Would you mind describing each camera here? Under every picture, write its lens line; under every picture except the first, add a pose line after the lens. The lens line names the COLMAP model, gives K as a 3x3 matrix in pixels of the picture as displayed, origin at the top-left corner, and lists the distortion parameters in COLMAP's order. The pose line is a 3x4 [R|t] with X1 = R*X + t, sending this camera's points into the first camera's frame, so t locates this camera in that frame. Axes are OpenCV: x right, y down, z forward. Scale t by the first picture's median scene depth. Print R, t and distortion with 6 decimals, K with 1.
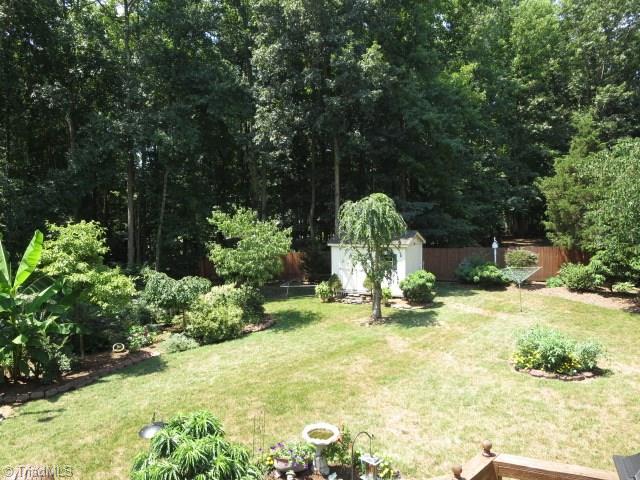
lens RADIAL K [[456.2, 0, 320.1], [0, 456.2, 237.5], [0, 0, 1]] dist [-0.001589, 0.004992]
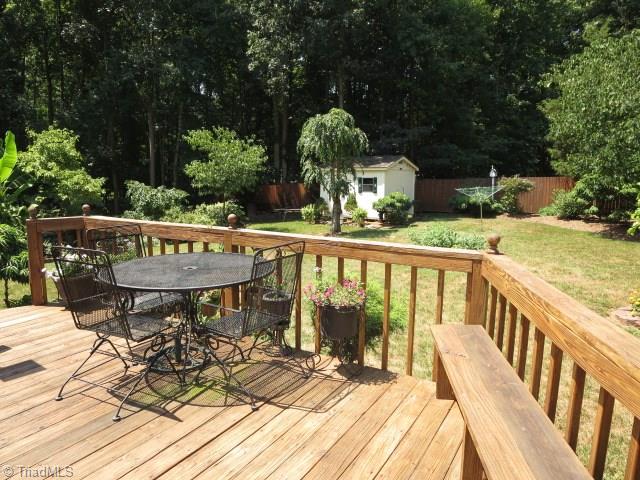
lens RADIAL K [[456.2, 0, 320.1], [0, 456.2, 237.5], [0, 0, 1]] dist [-0.001589, 0.004992]
pose [[0.982879, 0.036867, -0.180524, 0.235054], [-0.019681, 0.995179, 0.096081, 0.075618], [0.183196, -0.090883, 0.978866, -0.026857]]
